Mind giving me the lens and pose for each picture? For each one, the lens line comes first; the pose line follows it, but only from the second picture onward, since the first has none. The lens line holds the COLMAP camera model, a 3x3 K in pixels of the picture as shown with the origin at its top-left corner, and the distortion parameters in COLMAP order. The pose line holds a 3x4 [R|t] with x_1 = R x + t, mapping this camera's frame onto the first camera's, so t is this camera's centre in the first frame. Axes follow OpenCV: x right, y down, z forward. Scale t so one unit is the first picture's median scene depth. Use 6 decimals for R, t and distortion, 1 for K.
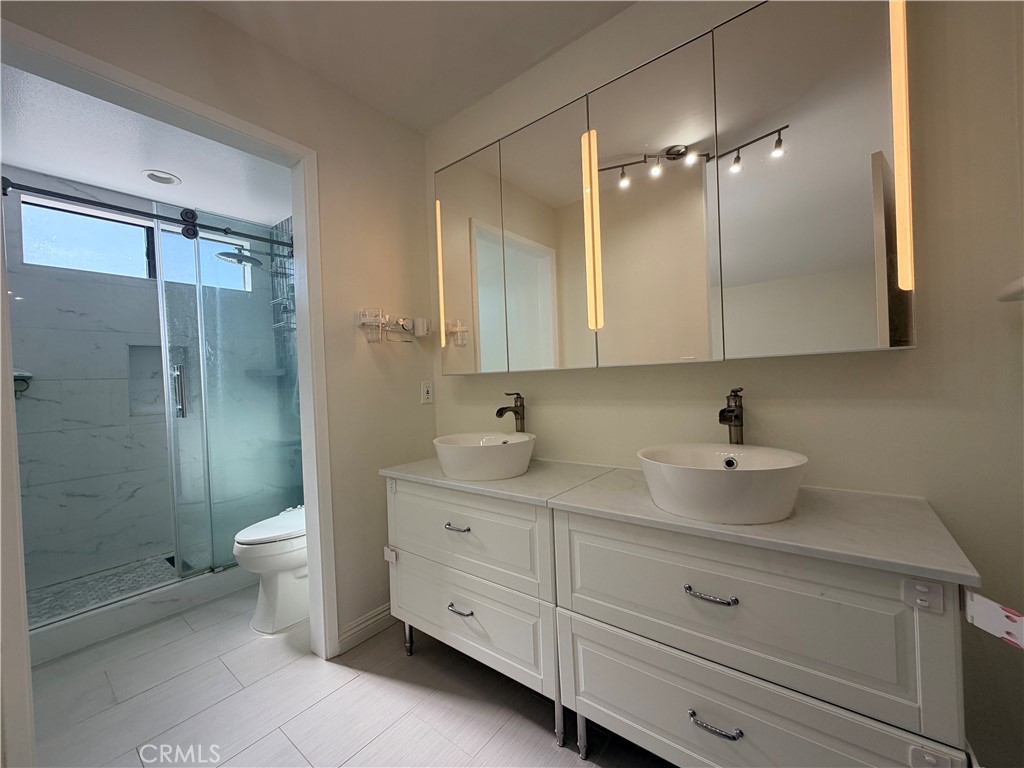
lens RADIAL K [[402.9, 0, 519.4], [0, 402.9, 383.9], [0, 0, 1]] dist [-0.010943, -0.000557]
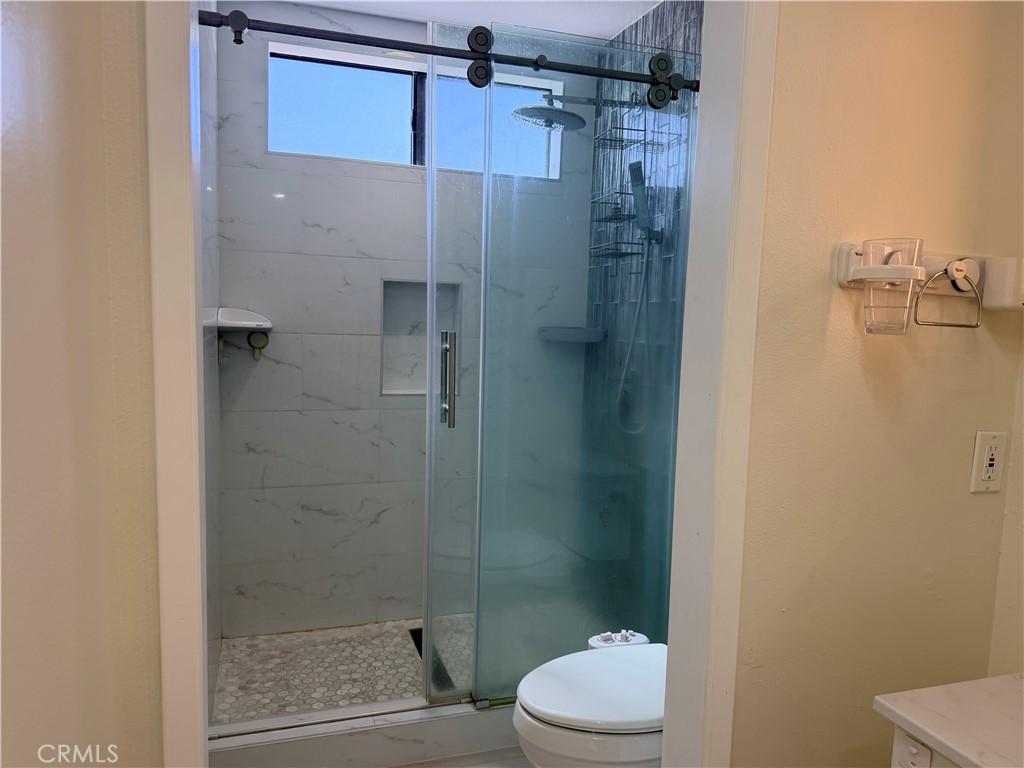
lens RADIAL K [[723.9, 0, 510.9], [0, 723.9, 386.0], [0, 0, 1]] dist [0.038060, -0.018413]
pose [[0.823235, 0.118600, -0.555174, -0.197367], [-0.067106, 0.991408, 0.112283, -0.079131], [0.563720, -0.055180, 0.824120, 0.199853]]
